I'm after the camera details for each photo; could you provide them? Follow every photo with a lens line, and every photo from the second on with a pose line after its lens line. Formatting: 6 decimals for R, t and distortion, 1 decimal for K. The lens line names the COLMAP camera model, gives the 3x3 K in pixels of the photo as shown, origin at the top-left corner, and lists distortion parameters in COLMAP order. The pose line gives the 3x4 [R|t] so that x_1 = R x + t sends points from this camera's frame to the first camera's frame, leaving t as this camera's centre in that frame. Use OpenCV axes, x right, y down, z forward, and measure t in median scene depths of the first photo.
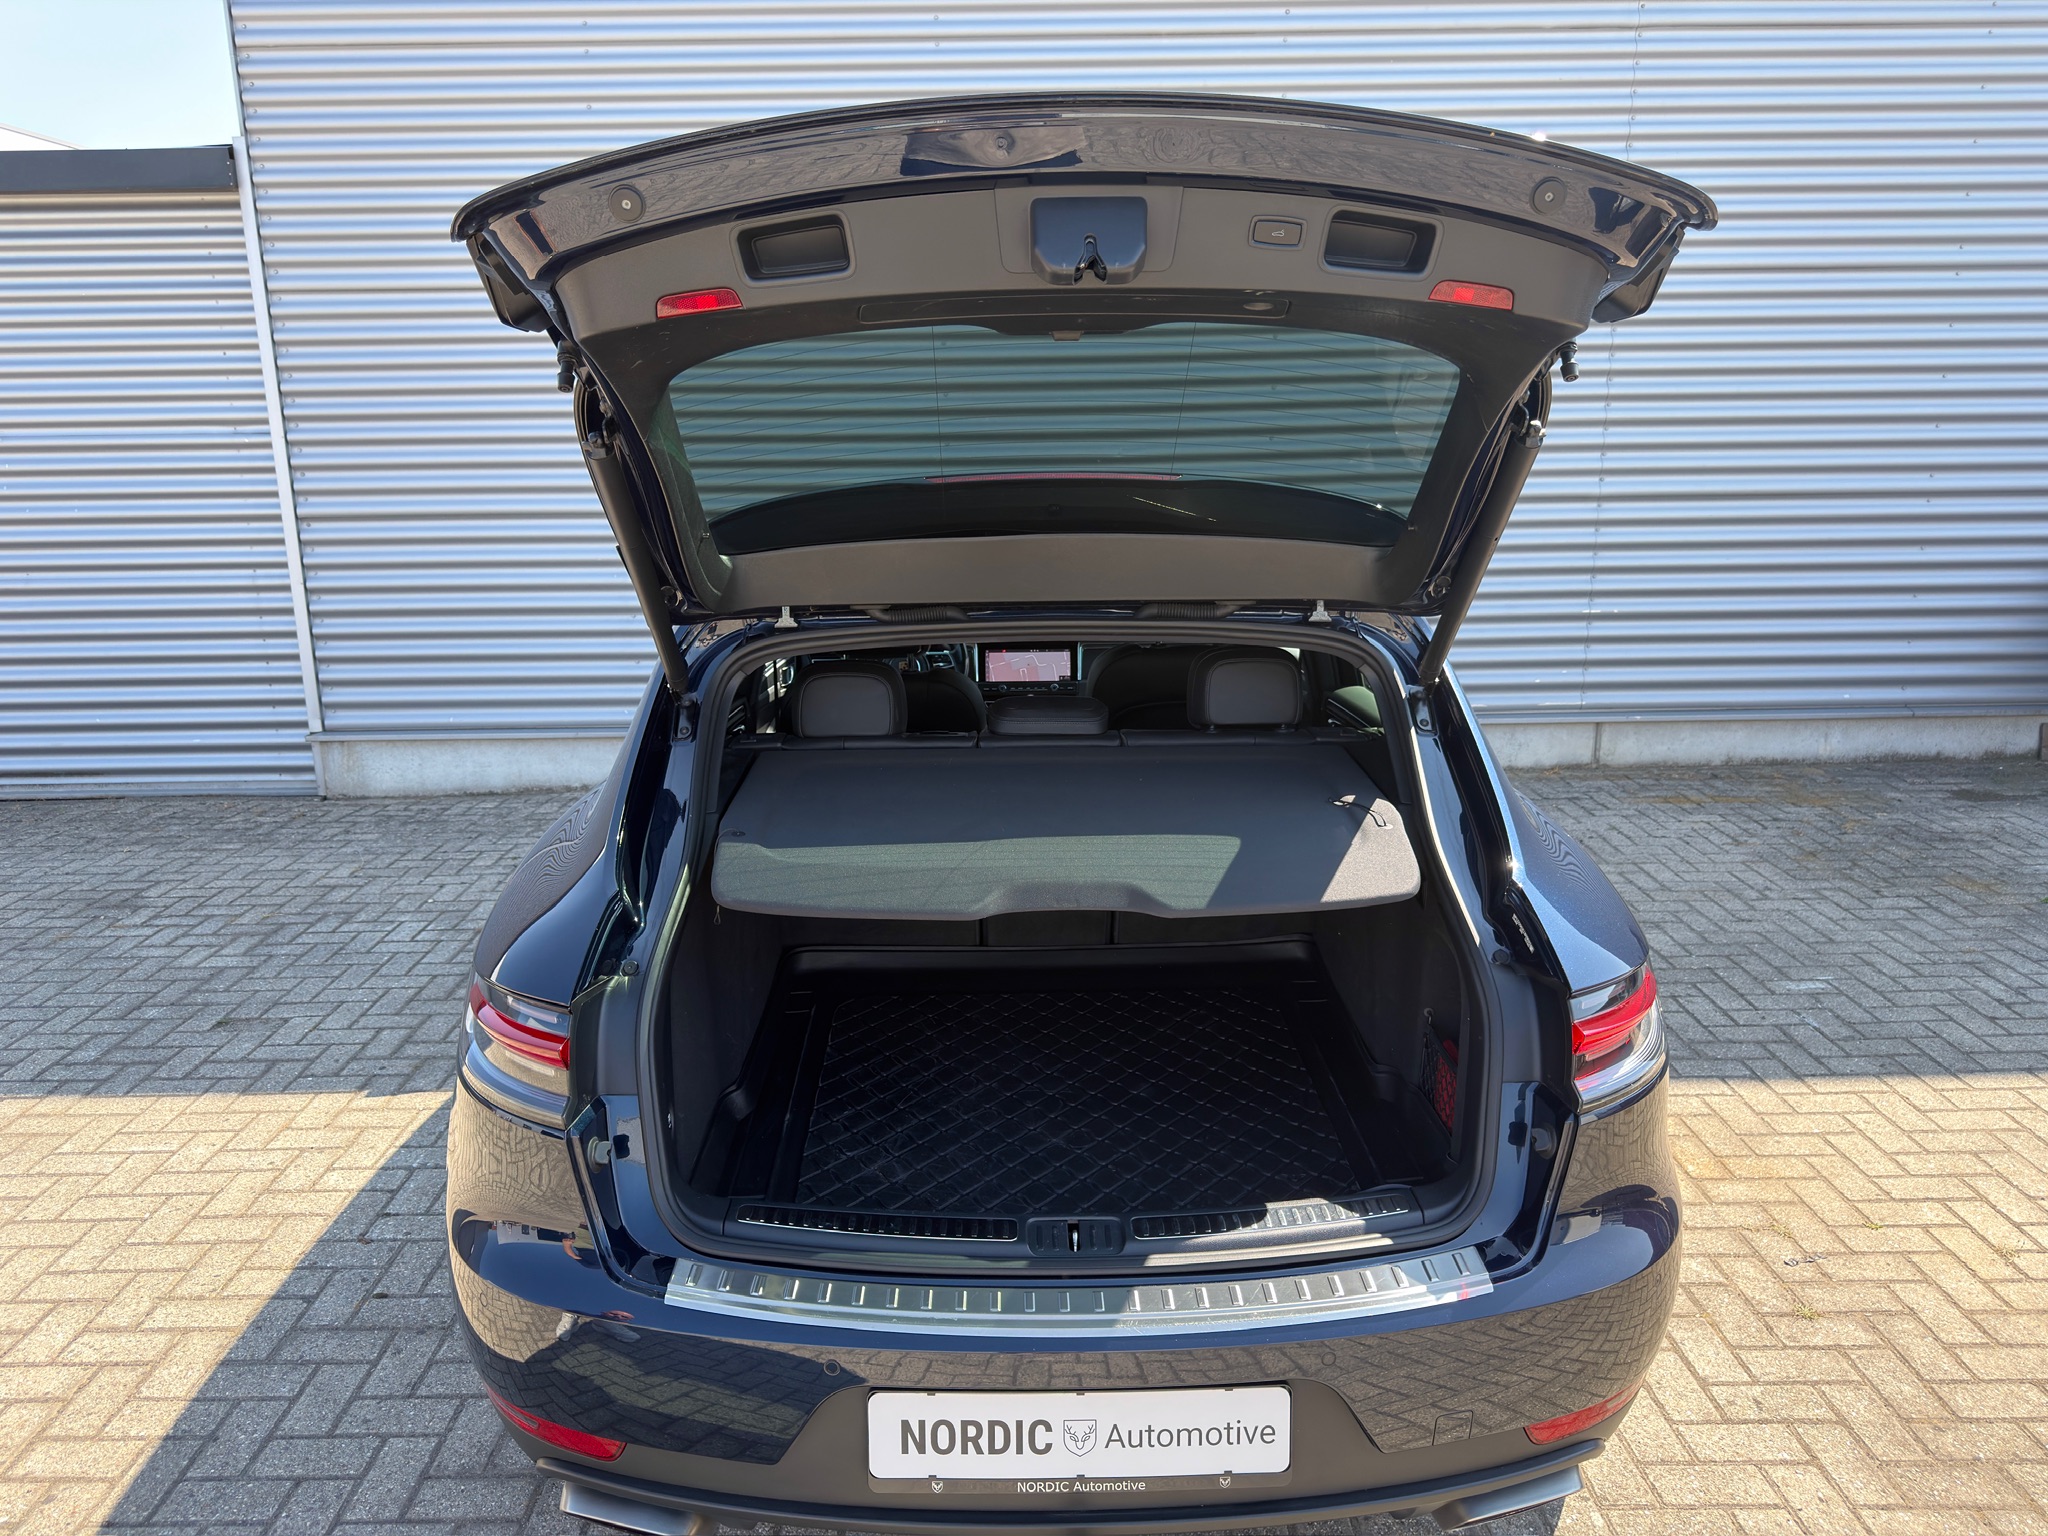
lens RADIAL K [[1476.2, 0, 1033.9], [0, 1476.2, 776.1], [0, 0, 1]] dist [0.050454, -0.092456]
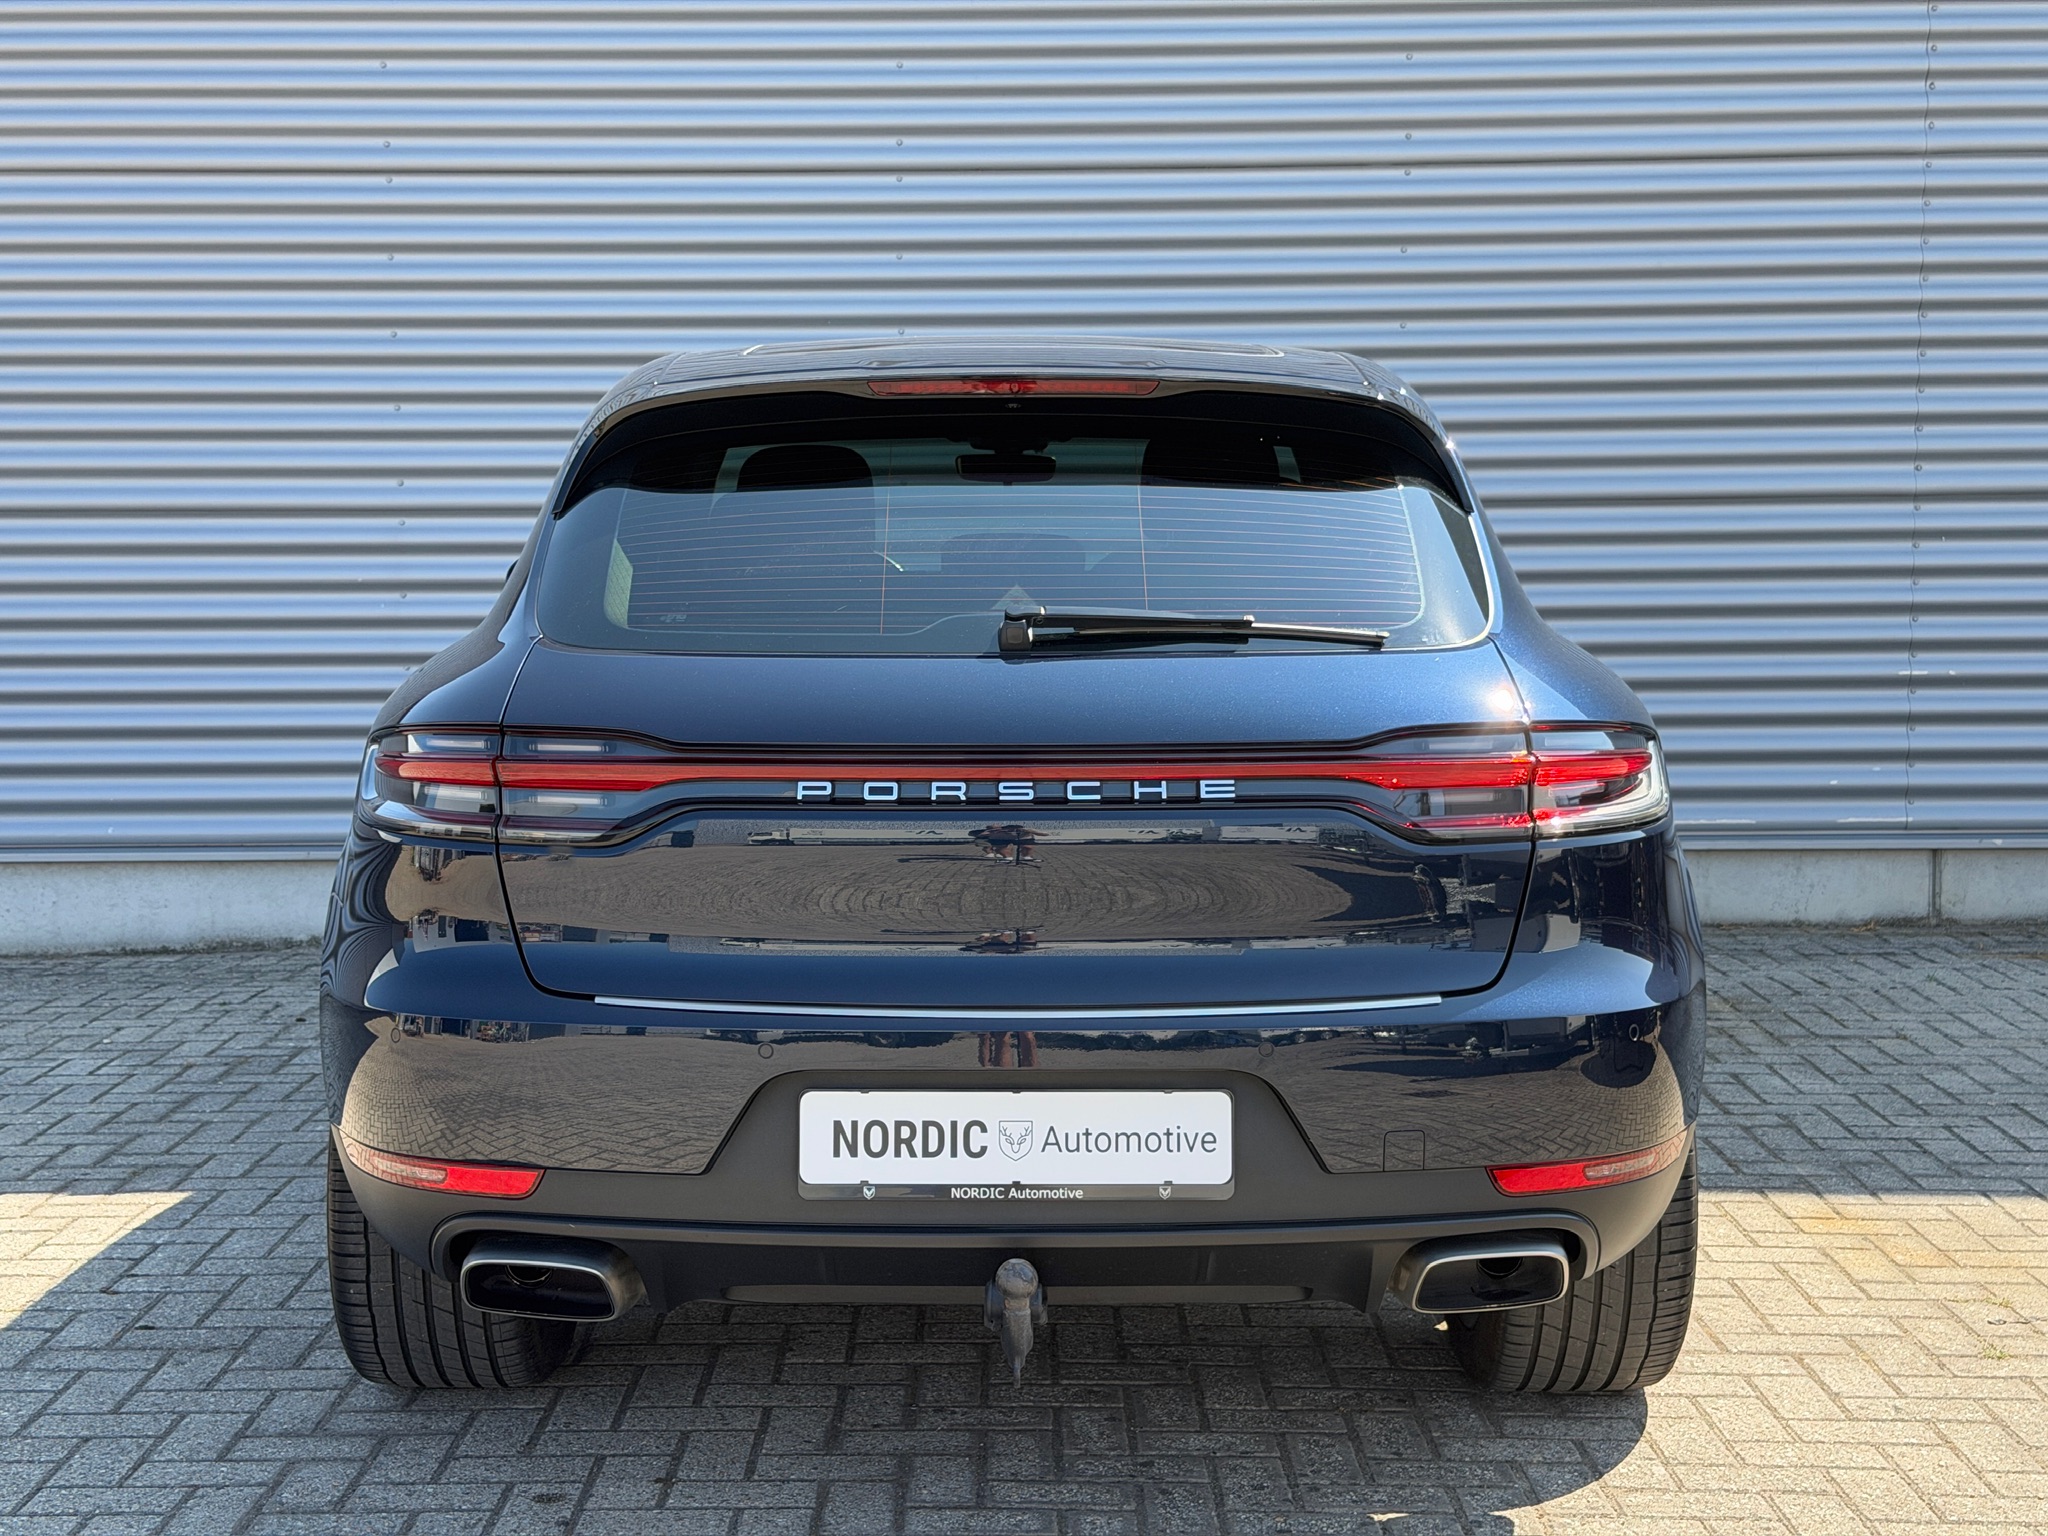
lens RADIAL K [[2904.1, 0, 1048.2], [0, 2904.1, 767.4], [0, 0, 1]] dist [0.143013, -0.217559]
pose [[0.999947, 0.005680, -0.008568, 0.041403], [-0.006940, 0.987878, -0.155080, 0.307190], [0.007583, 0.155131, 0.987865, -0.572733]]
